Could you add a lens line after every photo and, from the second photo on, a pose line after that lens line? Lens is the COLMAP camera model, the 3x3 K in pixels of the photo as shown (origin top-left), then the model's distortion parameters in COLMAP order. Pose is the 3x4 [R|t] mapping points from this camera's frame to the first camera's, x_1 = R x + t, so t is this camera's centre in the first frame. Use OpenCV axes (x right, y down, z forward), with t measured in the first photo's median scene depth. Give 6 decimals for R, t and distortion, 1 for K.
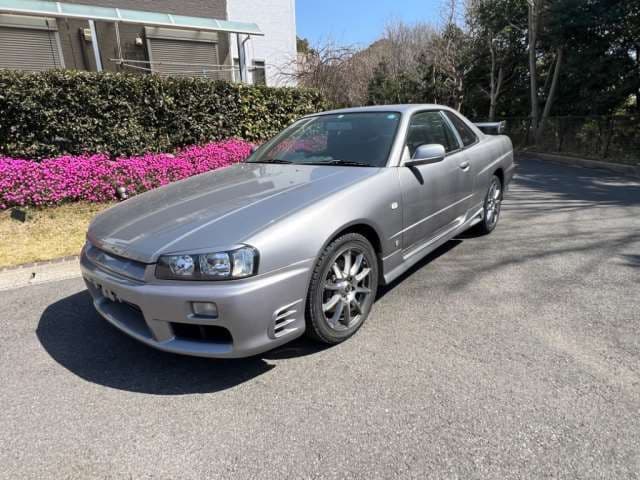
lens RADIAL K [[381.2, 0, 320.0], [0, 381.2, 240.0], [0, 0, 1]] dist [-0.004376, -0.000872]
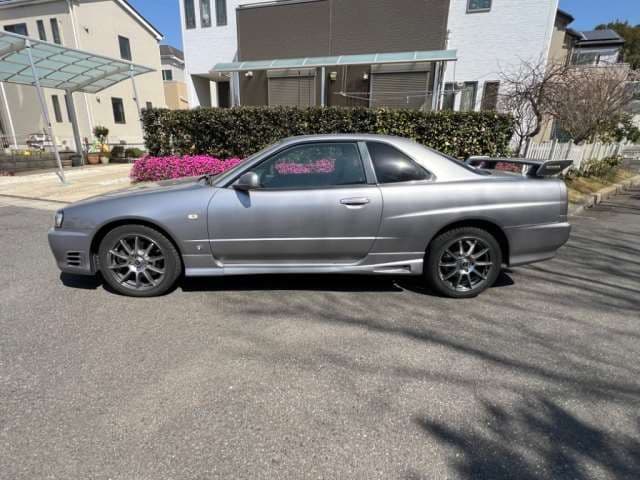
lens RADIAL K [[334.6, 0, 316.6], [0, 334.6, 236.1], [0, 0, 1]] dist [-0.003457, -0.000243]
pose [[0.653341, 0.244922, -0.716351, 0.615809], [-0.254066, 0.962281, 0.097288, -0.116349], [0.713160, 0.118438, 0.690924, 0.264835]]
